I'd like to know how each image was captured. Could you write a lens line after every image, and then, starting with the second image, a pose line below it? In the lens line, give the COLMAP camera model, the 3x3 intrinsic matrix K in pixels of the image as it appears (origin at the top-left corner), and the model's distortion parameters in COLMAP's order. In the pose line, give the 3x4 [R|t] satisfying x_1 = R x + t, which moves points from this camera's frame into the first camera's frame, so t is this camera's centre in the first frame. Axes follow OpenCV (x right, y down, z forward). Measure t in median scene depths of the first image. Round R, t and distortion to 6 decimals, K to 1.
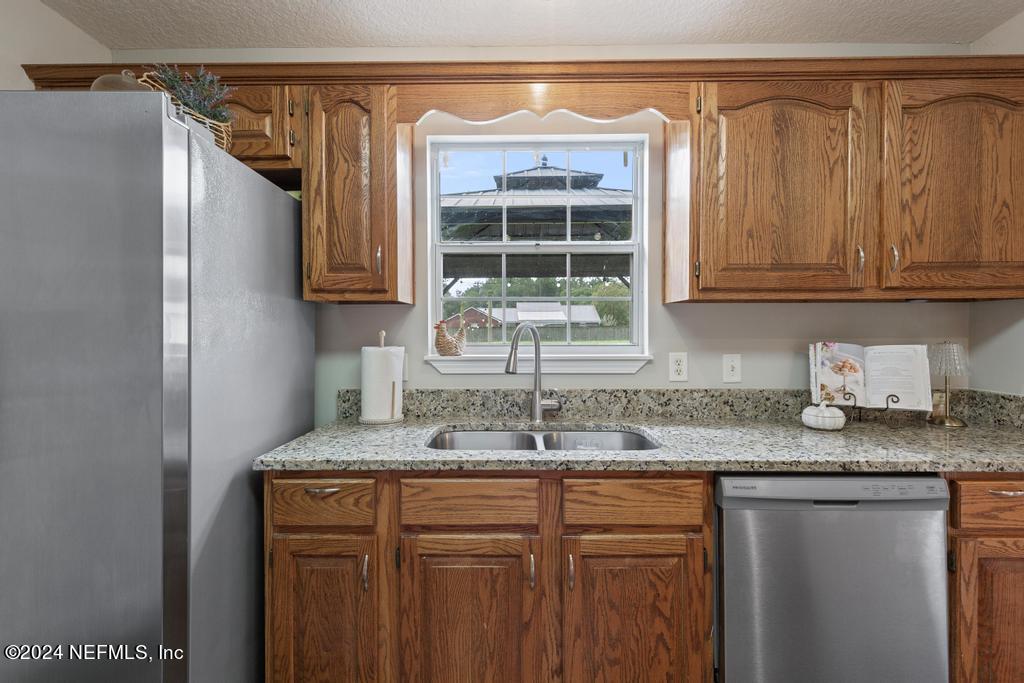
lens RADIAL K [[460.2, 0, 511.7], [0, 460.2, 338.1], [0, 0, 1]] dist [0.005991, -0.000063]
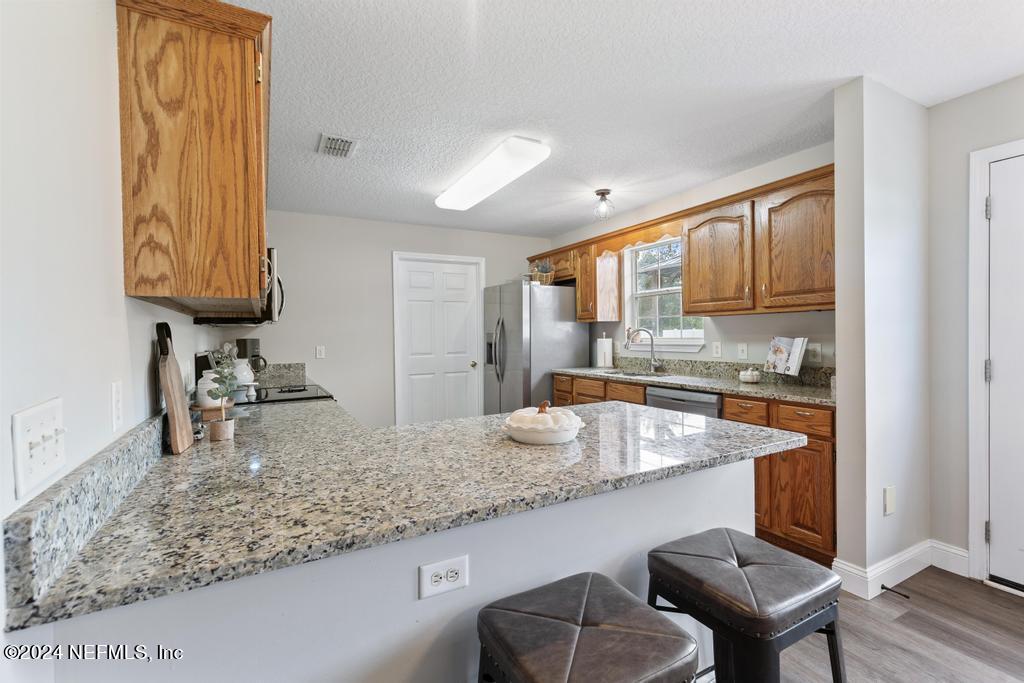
lens RADIAL K [[460.2, 0, 511.7], [0, 460.2, 338.1], [0, 0, 1]] dist [0.005991, -0.000063]
pose [[0.483244, 0.001679, -0.875484, 1.895770], [-0.001221, 0.999998, 0.001244, 0.015668], [0.875485, 0.000468, 0.483245, -0.768841]]
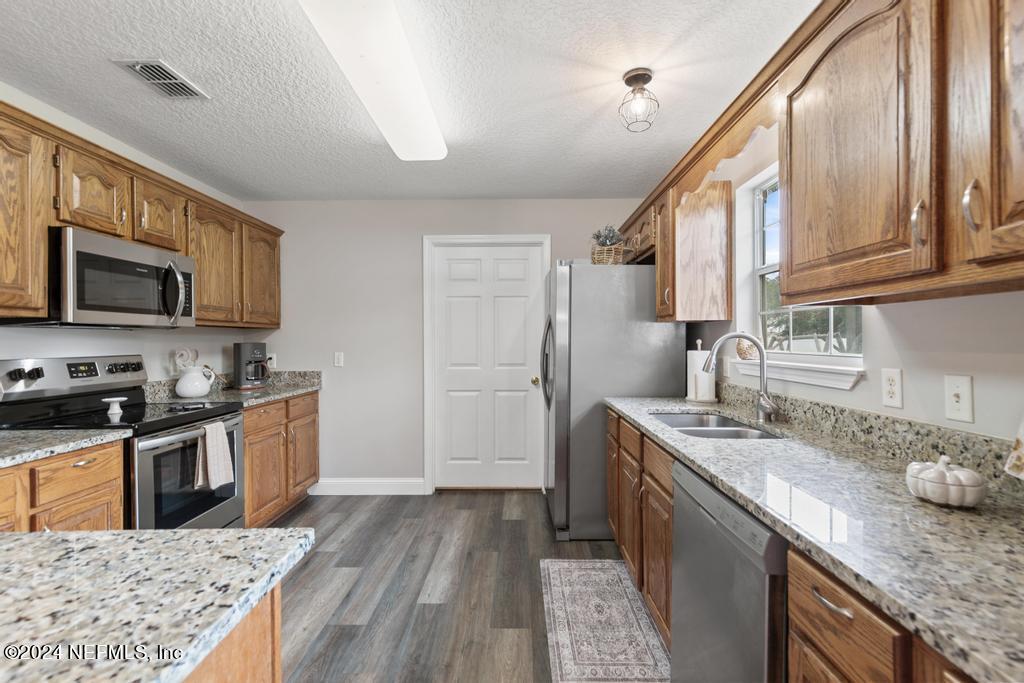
lens RADIAL K [[462.8, 0, 514.0], [0, 462.8, 340.8], [0, 0, 1]] dist [0.008364, -0.000170]
pose [[-0.000488, 0.003038, -0.999995, 1.326009], [-0.013011, 0.999911, 0.003044, -0.010130], [0.999915, 0.013013, -0.000448, 0.445816]]
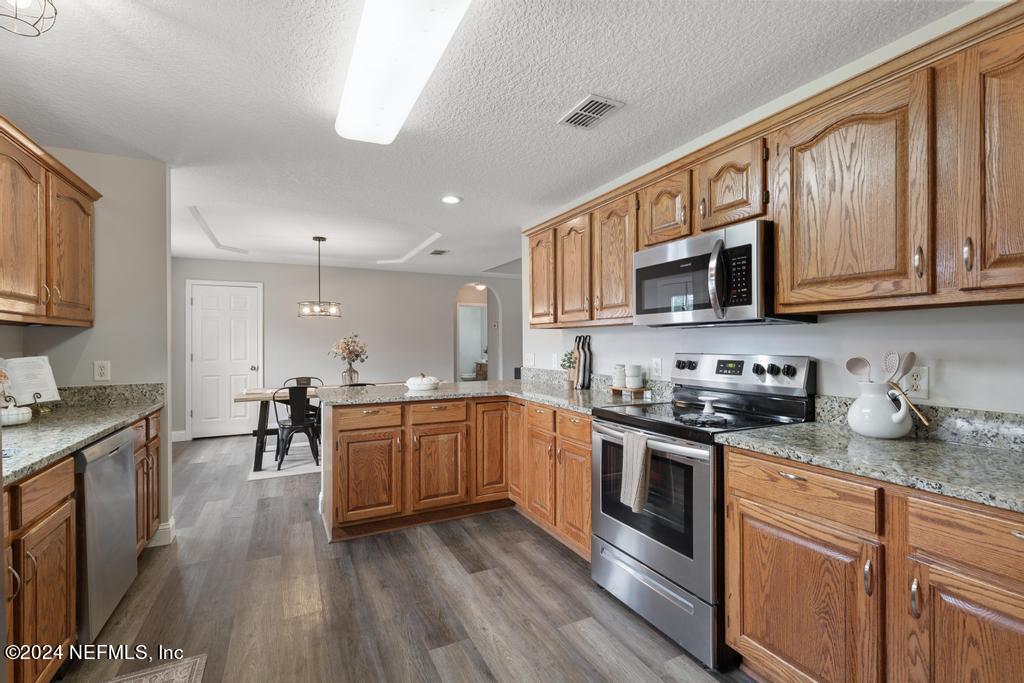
lens RADIAL K [[462.8, 0, 514.0], [0, 462.8, 340.8], [0, 0, 1]] dist [0.008364, -0.000170]
pose [[-0.455421, 0.007979, 0.890241, -1.106403], [0.024896, 0.999683, 0.003776, -0.003384], [-0.889928, 0.023883, -0.455475, 0.372910]]
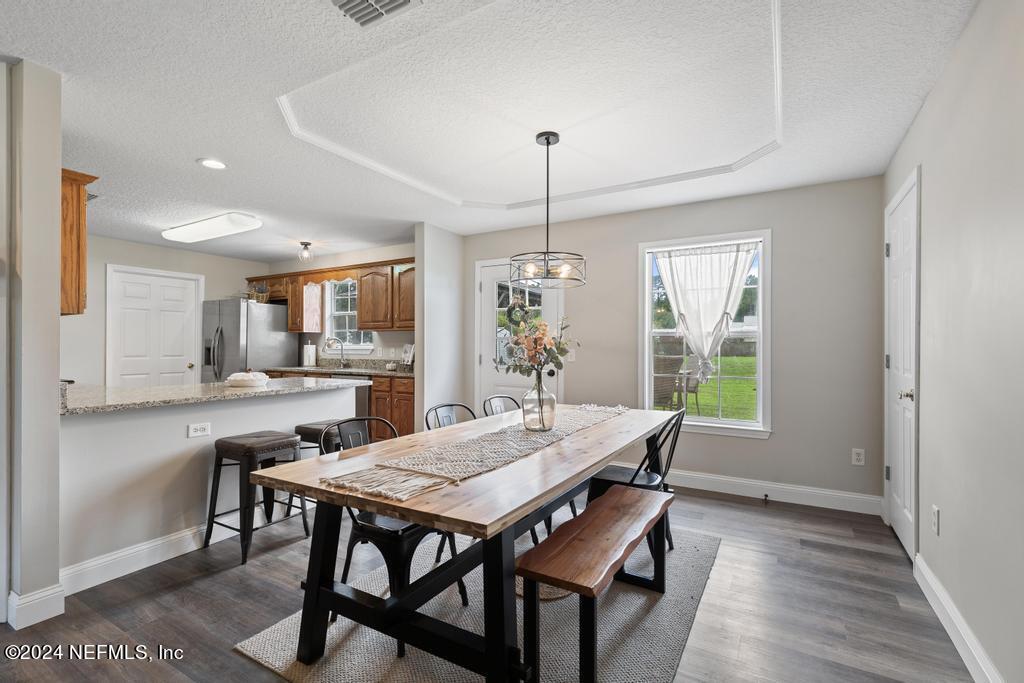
lens RADIAL K [[468.0, 0, 512.0], [0, 468.0, 341.5], [0, 0, 1]] dist [0.003903, 0.000136]
pose [[0.867538, -0.002037, -0.497368, 3.116344], [-0.011421, 0.999646, -0.024014, 0.066661], [0.497241, 0.026513, 0.867207, -1.460905]]
